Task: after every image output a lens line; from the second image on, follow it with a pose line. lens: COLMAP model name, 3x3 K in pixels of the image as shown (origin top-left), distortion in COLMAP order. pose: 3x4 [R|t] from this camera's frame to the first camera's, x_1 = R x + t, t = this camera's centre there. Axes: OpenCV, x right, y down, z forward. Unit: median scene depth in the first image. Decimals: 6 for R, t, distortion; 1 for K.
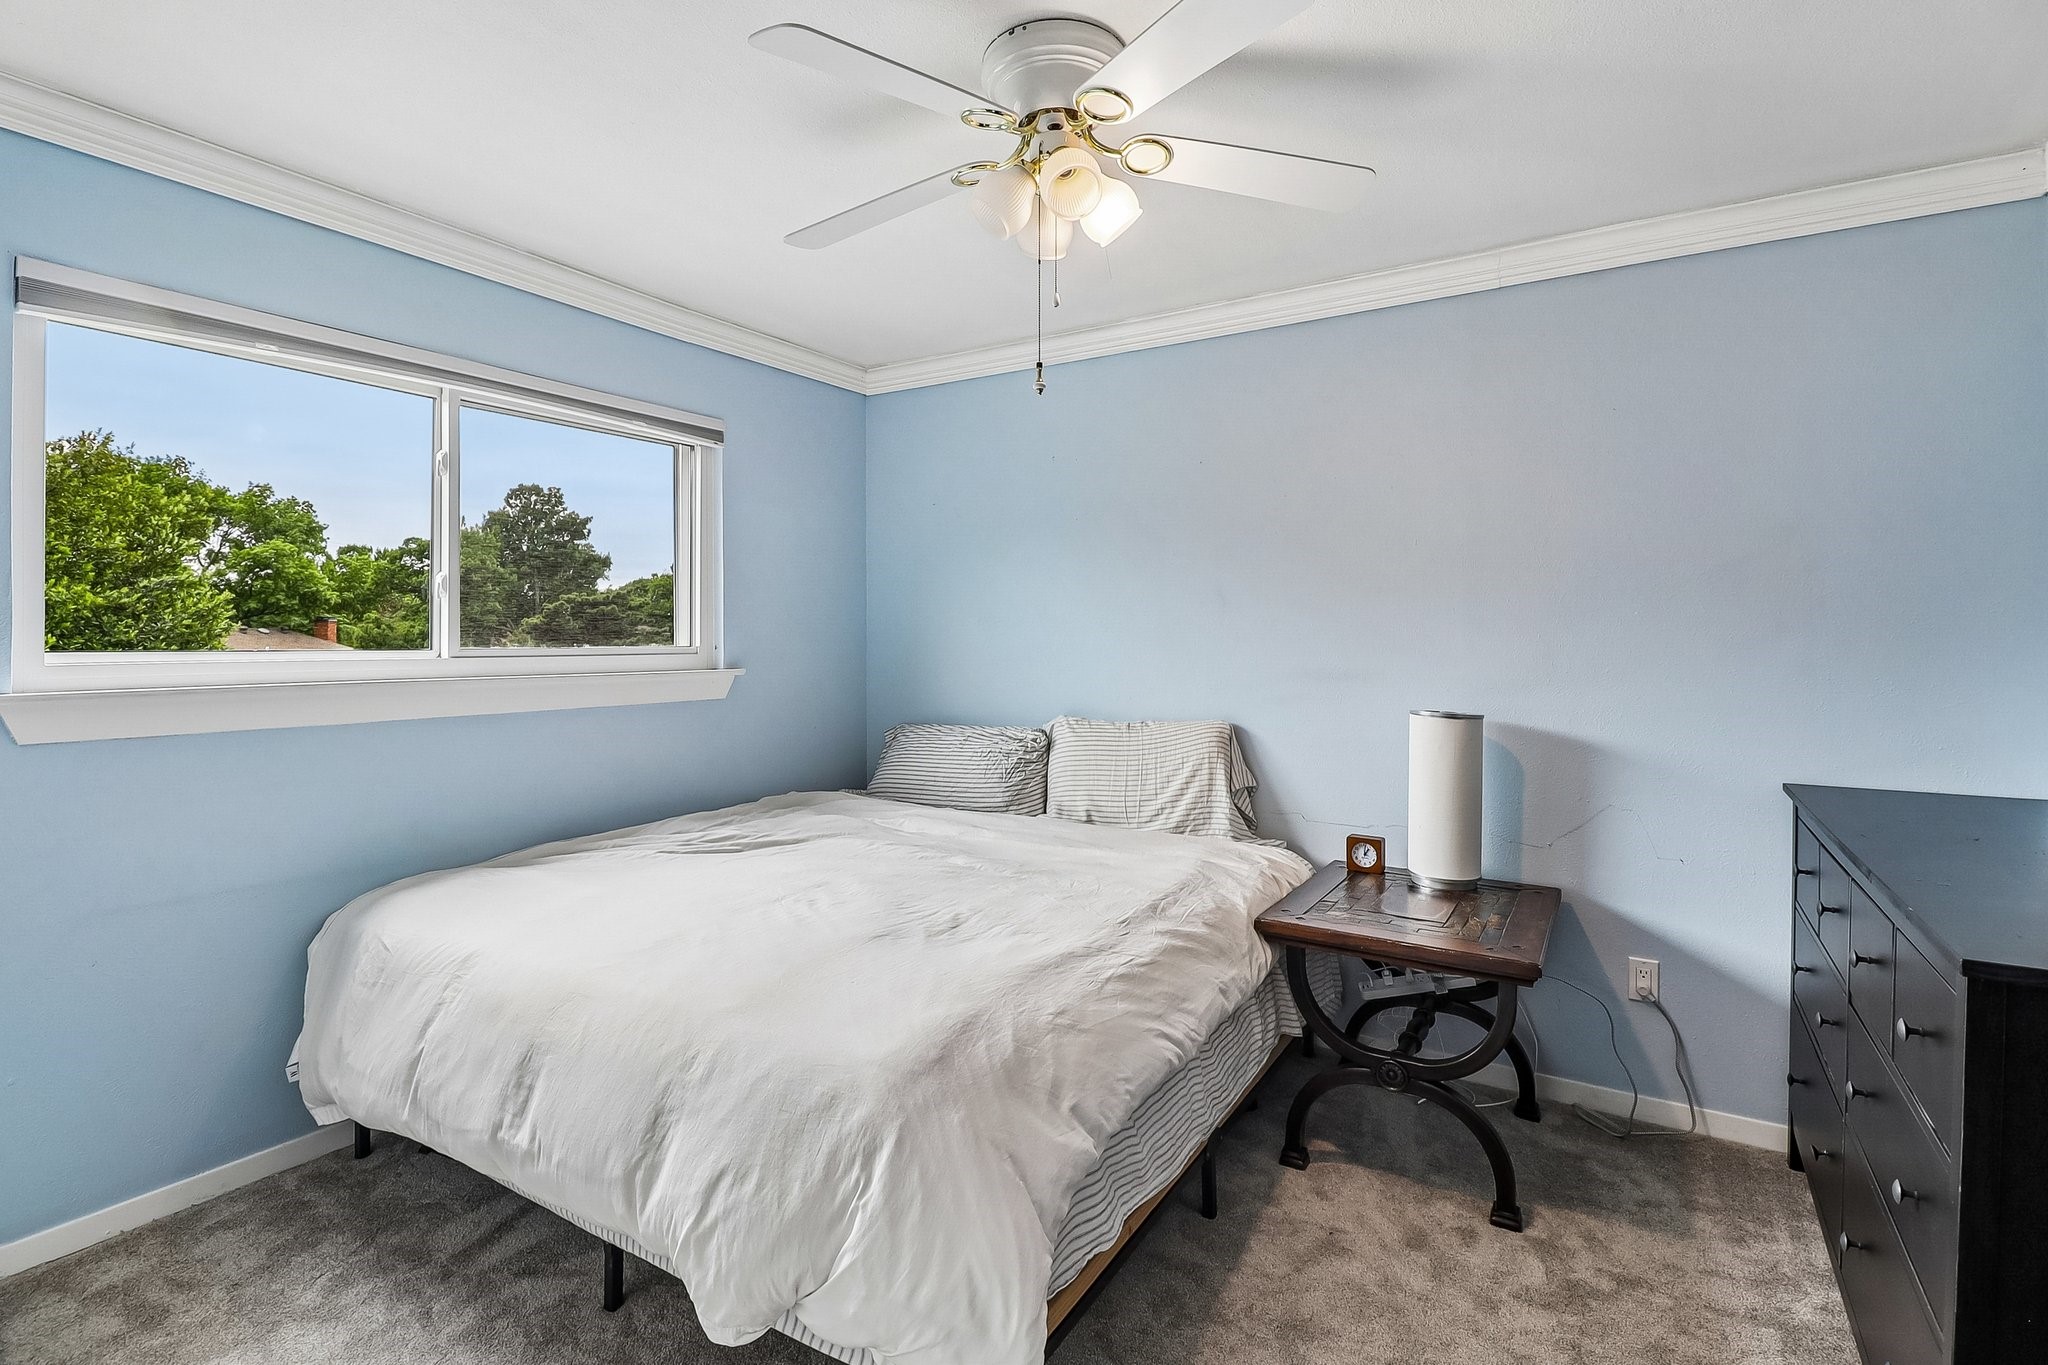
lens RADIAL K [[958.9, 0, 1012.5], [0, 958.9, 627.0], [0, 0, 1]] dist [0.000792, -0.017578]
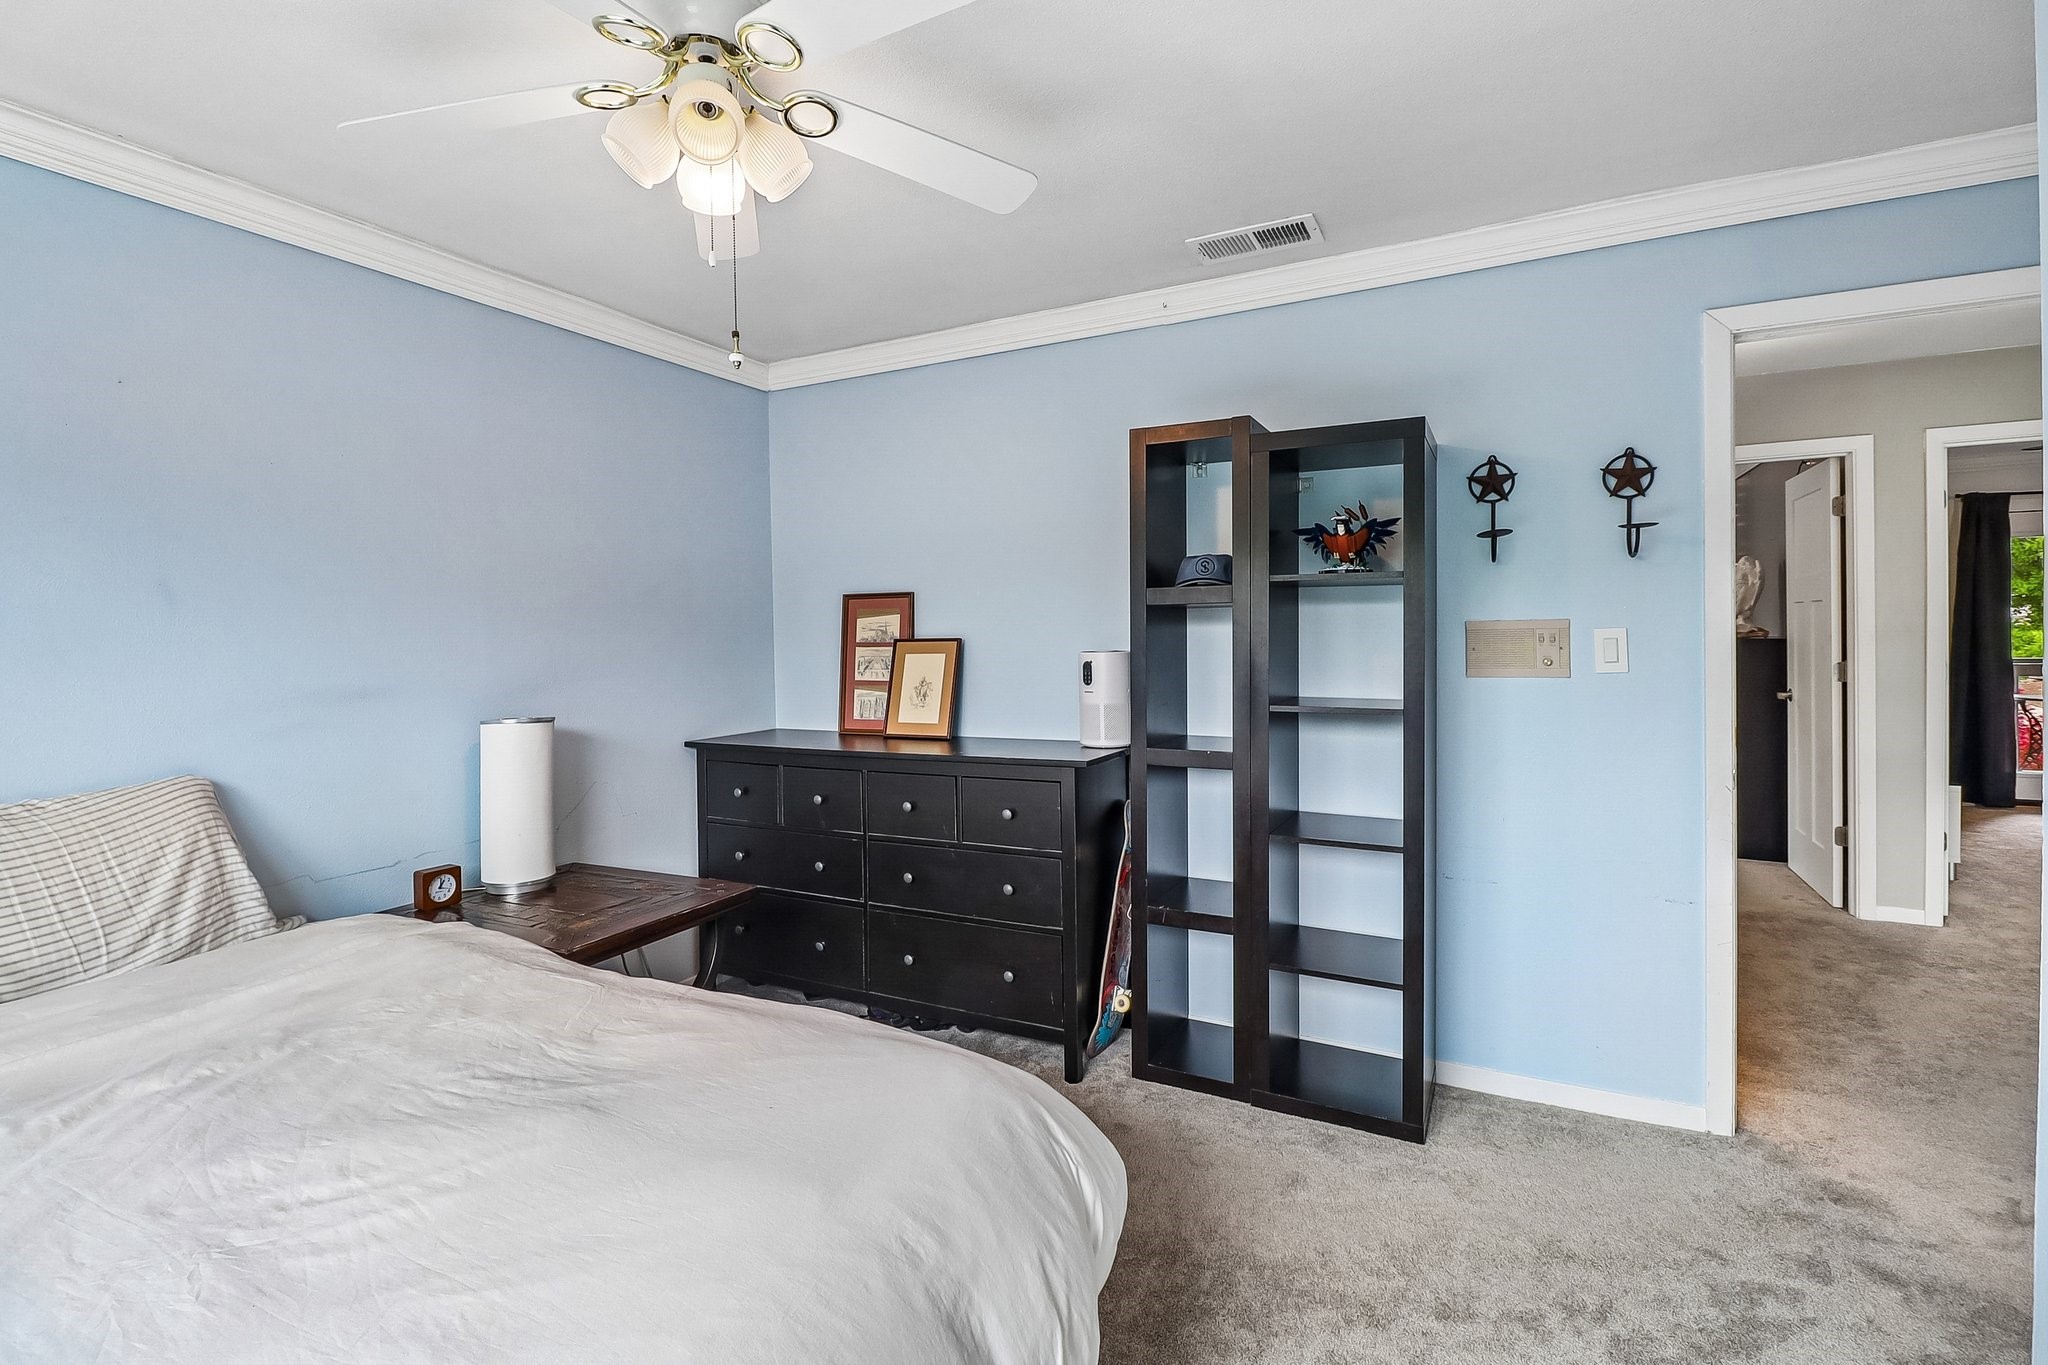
lens RADIAL K [[958.9, 0, 1012.5], [0, 958.9, 627.0], [0, 0, 1]] dist [0.000792, -0.017578]
pose [[-0.087399, -0.000037, 0.996173, -1.014851], [0.012575, 0.999920, 0.001140, -0.001327], [-0.996094, 0.012627, -0.087391, 0.959728]]
